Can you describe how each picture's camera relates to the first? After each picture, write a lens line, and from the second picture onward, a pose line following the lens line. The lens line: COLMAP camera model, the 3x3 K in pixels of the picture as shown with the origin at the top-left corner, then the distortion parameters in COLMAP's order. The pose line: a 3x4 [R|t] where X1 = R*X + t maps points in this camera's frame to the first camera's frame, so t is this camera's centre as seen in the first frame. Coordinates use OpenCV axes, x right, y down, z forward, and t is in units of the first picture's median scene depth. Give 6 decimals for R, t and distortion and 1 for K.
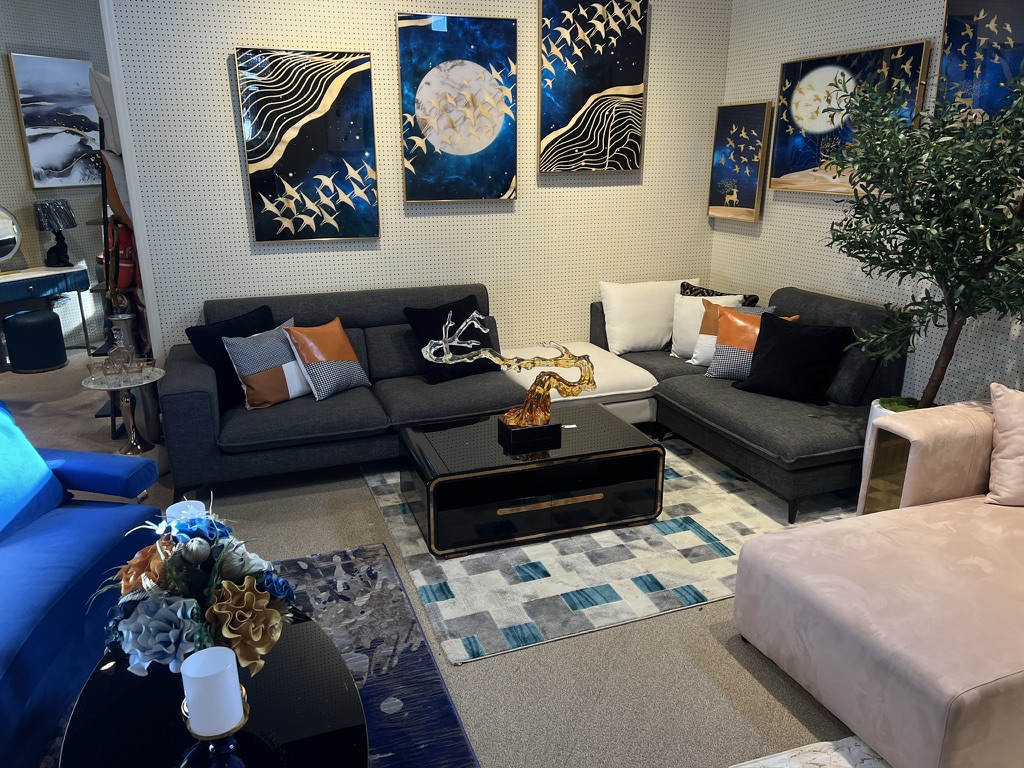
lens RADIAL K [[746.4, 0, 512.0], [0, 746.4, 384.0], [0, 0, 1]] dist [0.043721, -0.051991]
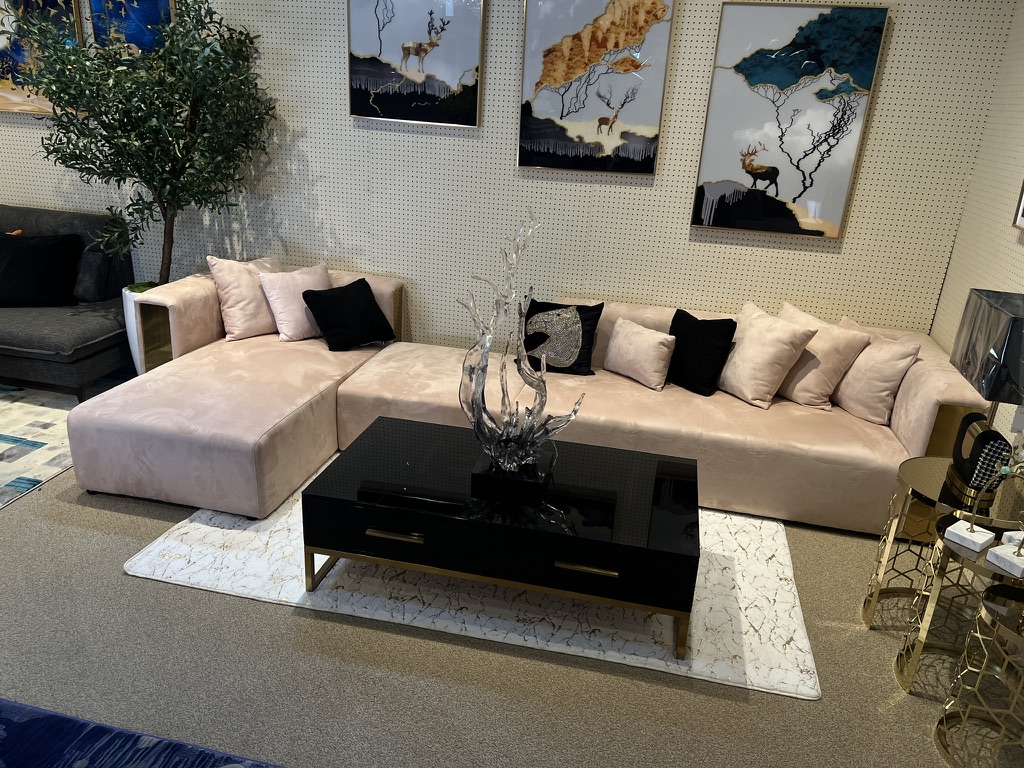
lens RADIAL K [[746.4, 0, 512.0], [0, 746.4, 384.0], [0, 0, 1]] dist [0.043721, -0.051991]
pose [[0.525880, -0.264350, 0.808436, -0.234016], [0.190290, 0.962950, 0.191092, 0.064540], [-0.828999, 0.053346, 0.556700, -0.207723]]
